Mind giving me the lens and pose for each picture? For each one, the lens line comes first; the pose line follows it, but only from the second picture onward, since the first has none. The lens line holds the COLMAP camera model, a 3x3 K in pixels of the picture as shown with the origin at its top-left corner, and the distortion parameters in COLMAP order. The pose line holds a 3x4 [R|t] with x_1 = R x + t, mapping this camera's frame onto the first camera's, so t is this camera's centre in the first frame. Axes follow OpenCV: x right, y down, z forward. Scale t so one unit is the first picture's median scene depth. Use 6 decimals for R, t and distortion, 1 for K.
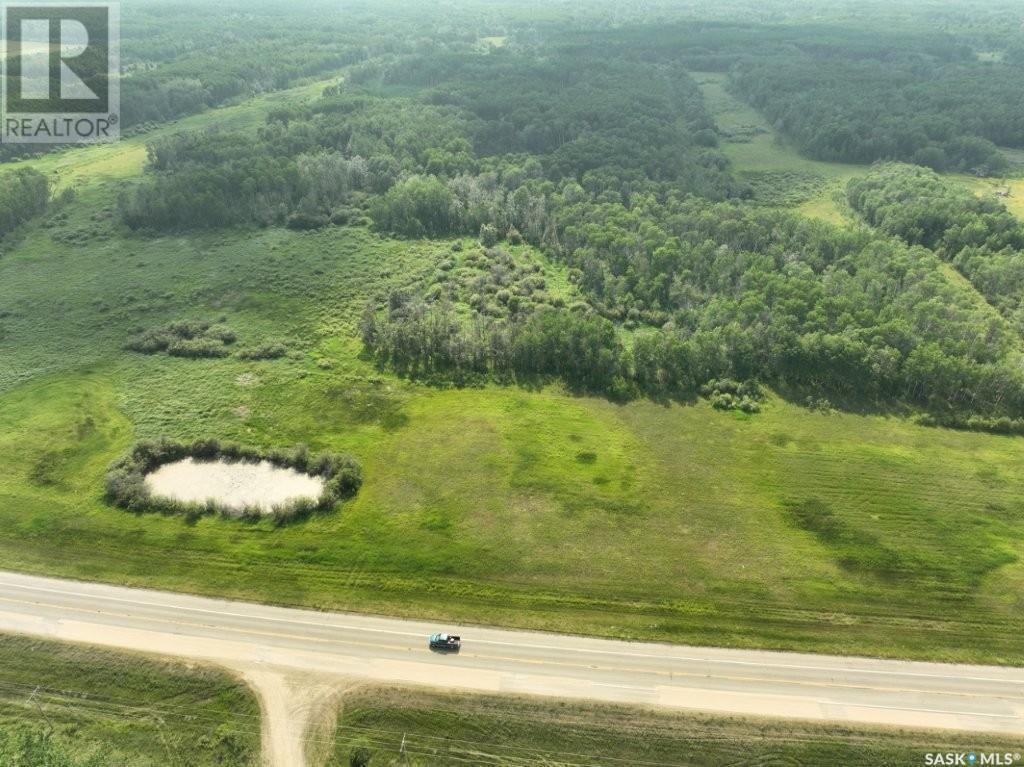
lens RADIAL K [[724.3, 0, 514.5], [0, 724.3, 381.1], [0, 0, 1]] dist [-0.005620, 0.029836]
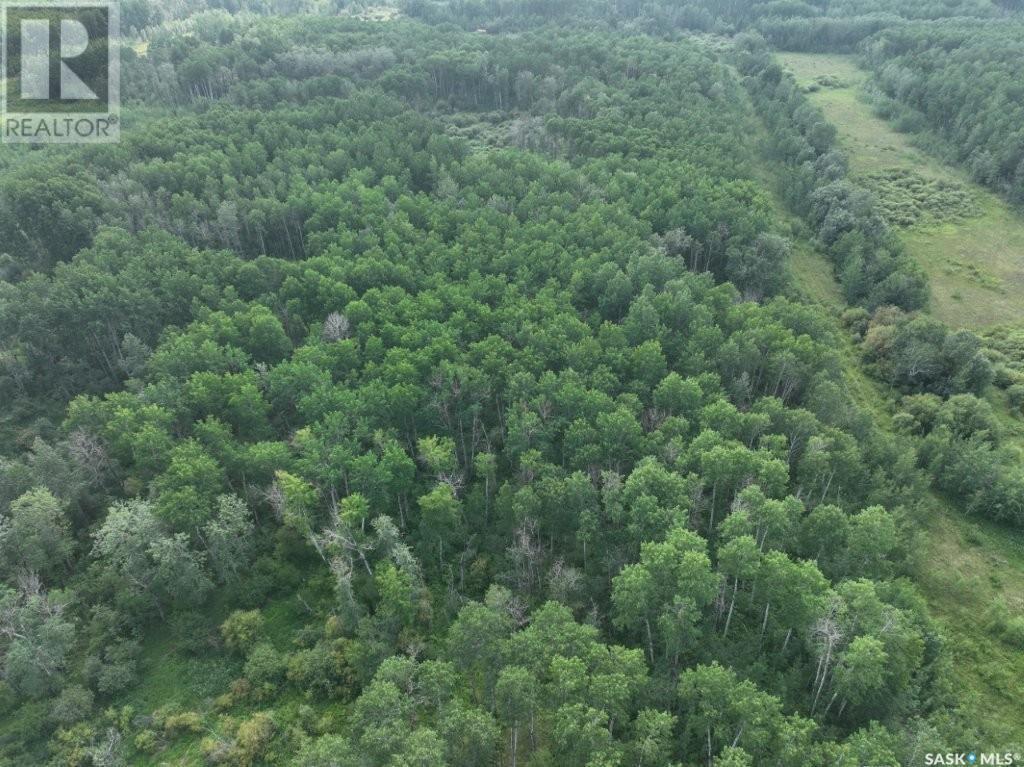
lens RADIAL K [[724.3, 0, 514.5], [0, 724.3, 381.1], [0, 0, 1]] dist [-0.005620, 0.029836]
pose [[0.999658, 0.011225, -0.023607, 0.161102], [-0.009390, 0.997032, 0.076418, -0.507882], [0.024394, -0.076170, 0.996796, 1.021153]]
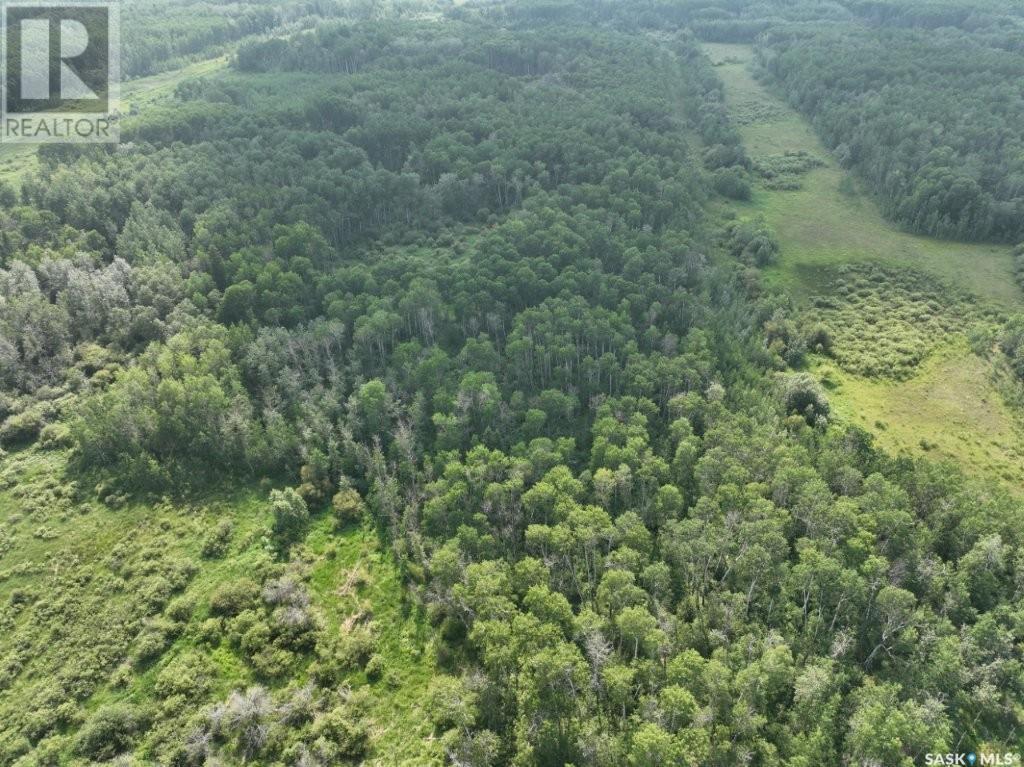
lens RADIAL K [[724.3, 0, 514.5], [0, 724.3, 381.1], [0, 0, 1]] dist [-0.005620, 0.029836]
pose [[0.999999, -0.001439, -0.000513, 0.096786], [0.001472, 0.997403, 0.072013, -0.279365], [0.000408, -0.072013, 0.997404, 0.471866]]
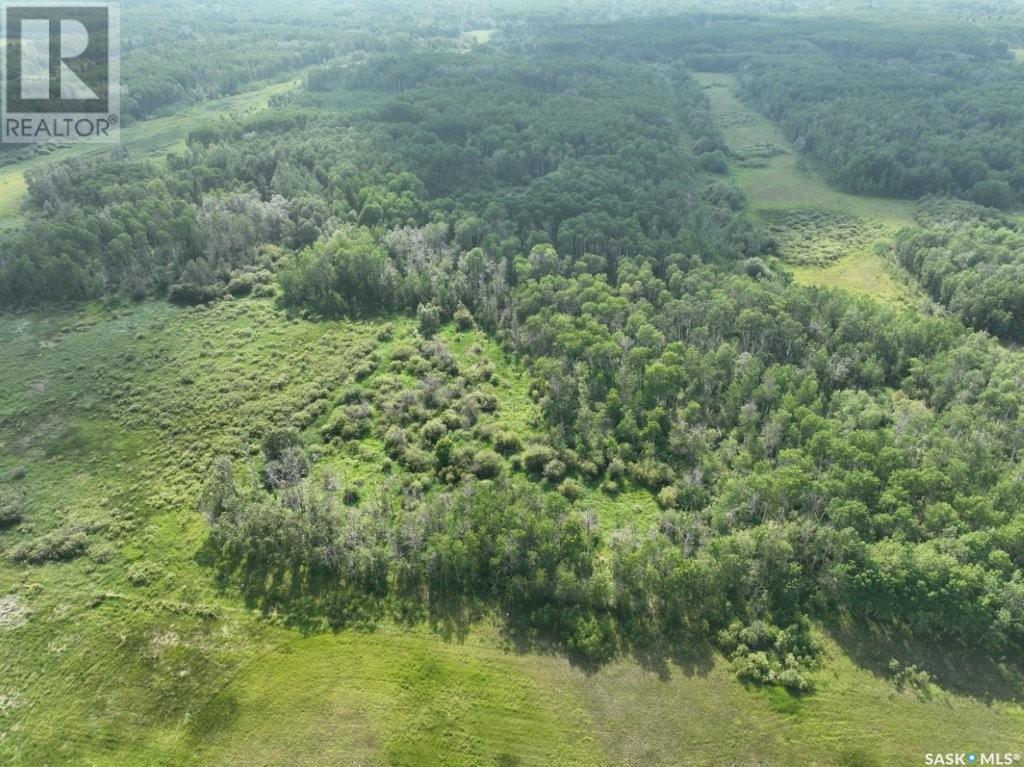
lens RADIAL K [[724.3, 0, 514.5], [0, 724.3, 381.1], [0, 0, 1]] dist [-0.005620, 0.029836]
pose [[0.999999, 0.000426, -0.001101, 0.047552], [-0.000409, 0.999889, 0.014912, -0.128948], [0.001107, -0.014912, 0.999888, 0.218015]]
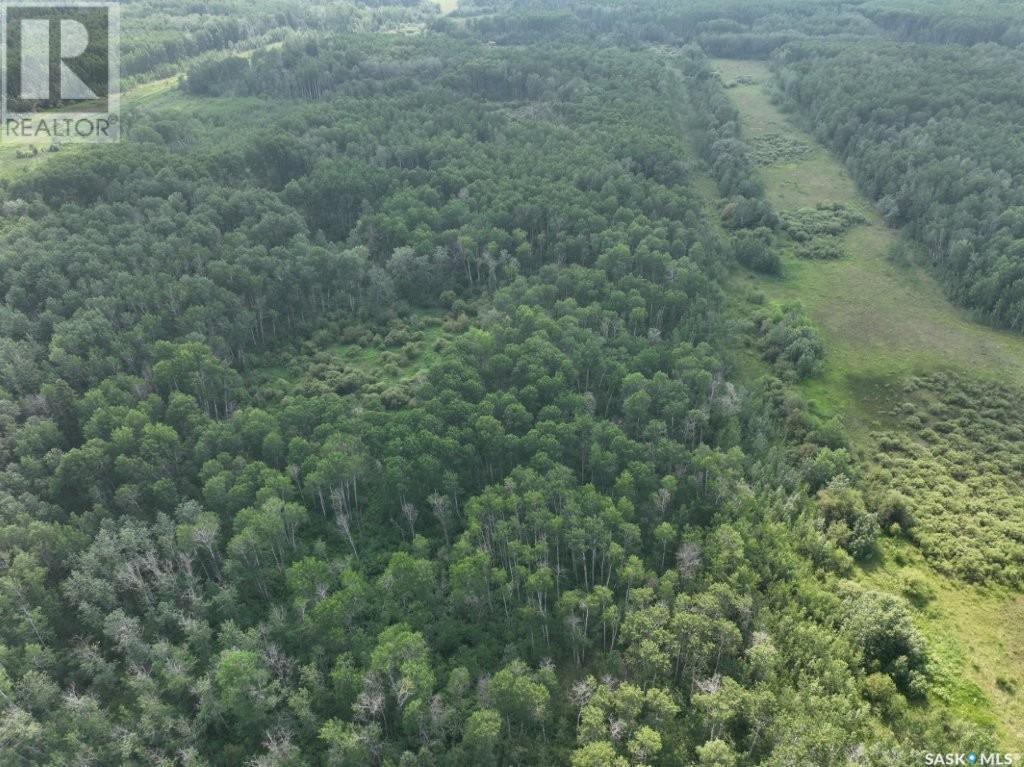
lens RADIAL K [[724.3, 0, 514.5], [0, 724.3, 381.1], [0, 0, 1]] dist [-0.005620, 0.029836]
pose [[0.999998, -0.001289, -0.001512, 0.121106], [0.001397, 0.997276, 0.073747, -0.377310], [0.001413, -0.073749, 0.997276, 0.637327]]
